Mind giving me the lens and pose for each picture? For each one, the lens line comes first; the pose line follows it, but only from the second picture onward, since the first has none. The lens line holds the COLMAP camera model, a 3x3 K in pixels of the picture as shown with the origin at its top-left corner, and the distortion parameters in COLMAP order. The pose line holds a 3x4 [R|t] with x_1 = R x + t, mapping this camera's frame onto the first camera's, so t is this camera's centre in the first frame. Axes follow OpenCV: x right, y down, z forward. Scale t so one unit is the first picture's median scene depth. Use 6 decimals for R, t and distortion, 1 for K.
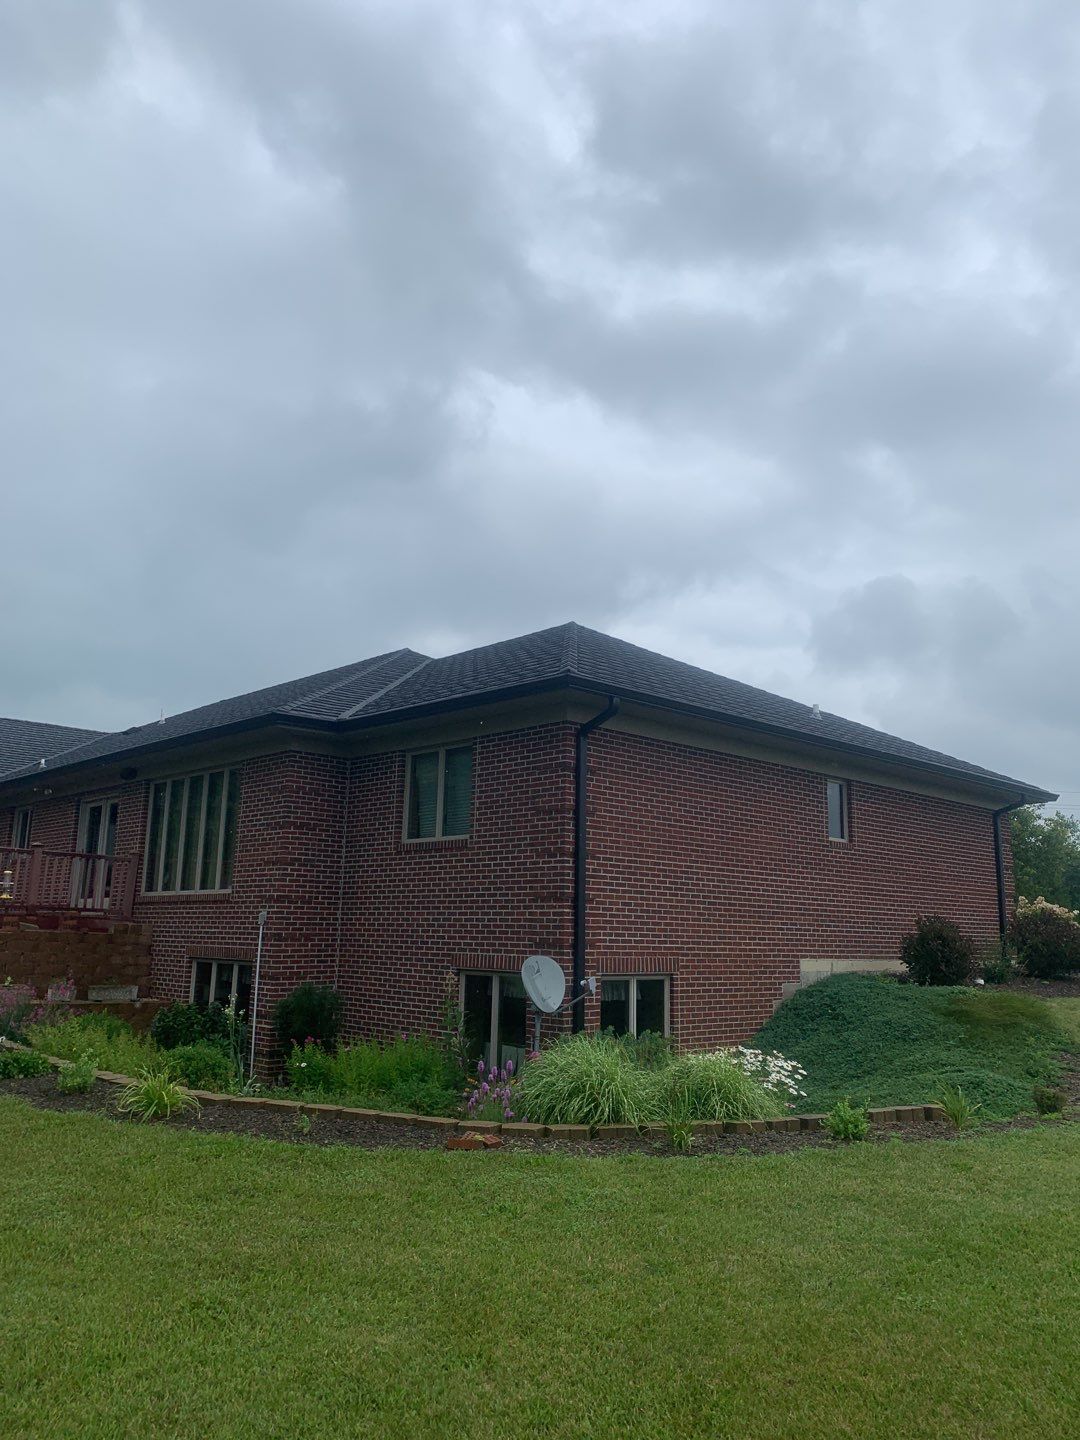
lens RADIAL K [[1082.6, 0, 610.7], [0, 1082.6, 714.6], [0, 0, 1]] dist [0.150073, -0.194831]
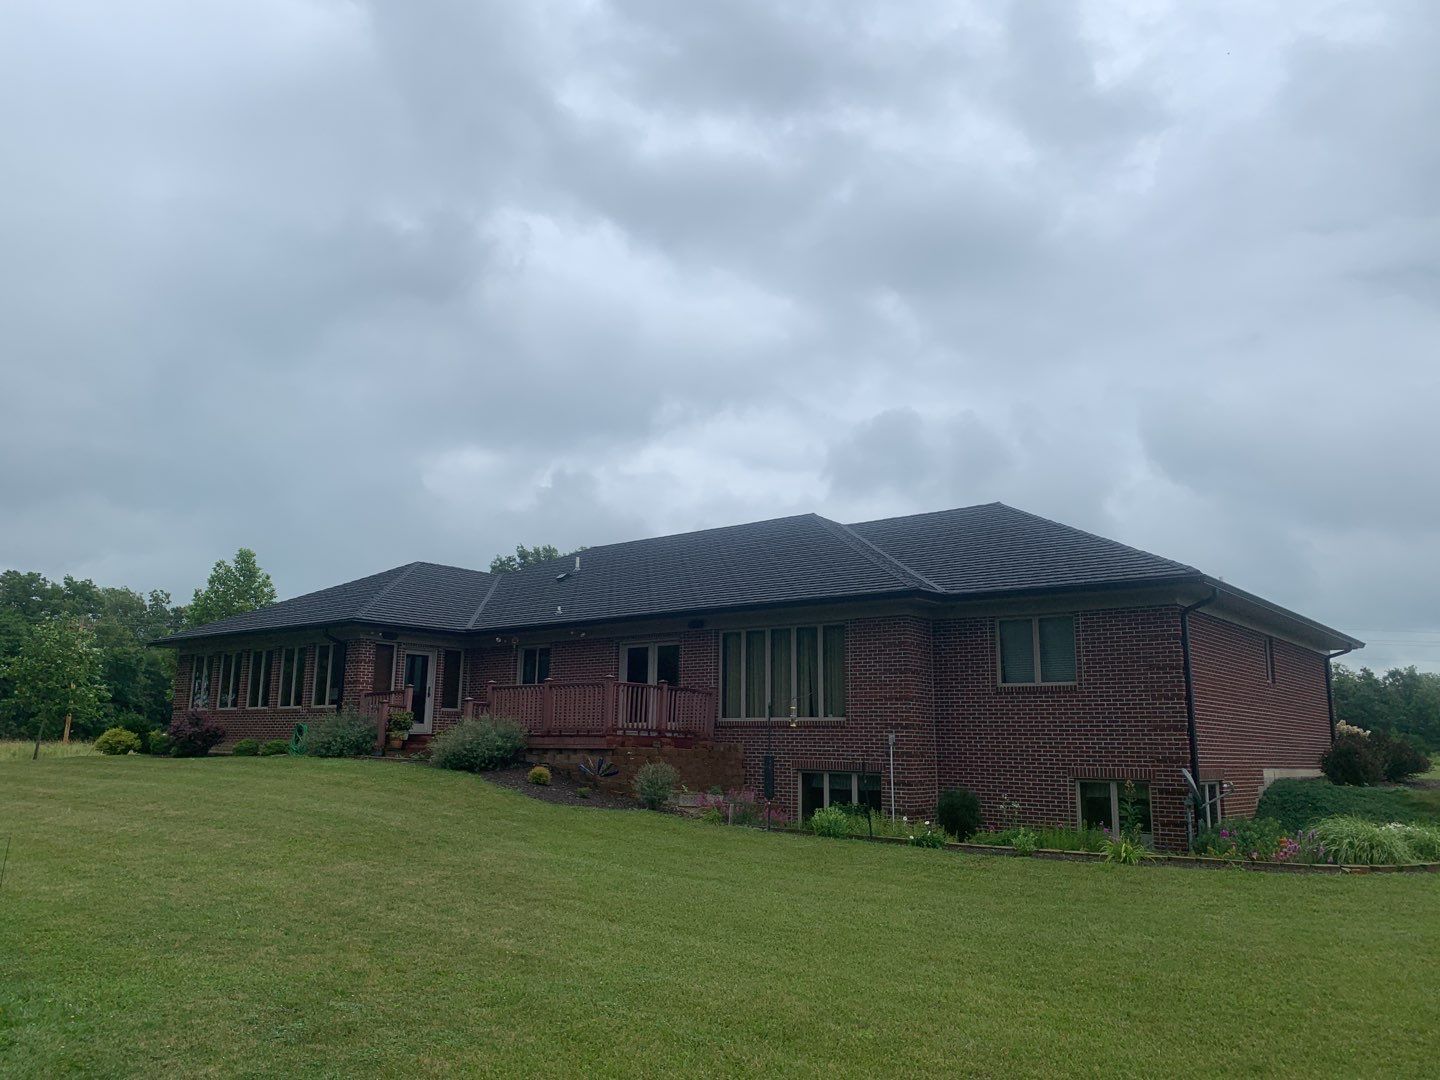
lens RADIAL K [[1072.3, 0, 716.9], [0, 1072.3, 467.4], [0, 0, 1]] dist [0.062201, -0.107710]
pose [[0.991884, 0.024401, 0.124782, -0.680917], [-0.017346, 0.998206, -0.057309, -0.068796], [-0.125956, 0.054680, 0.990528, -0.297400]]
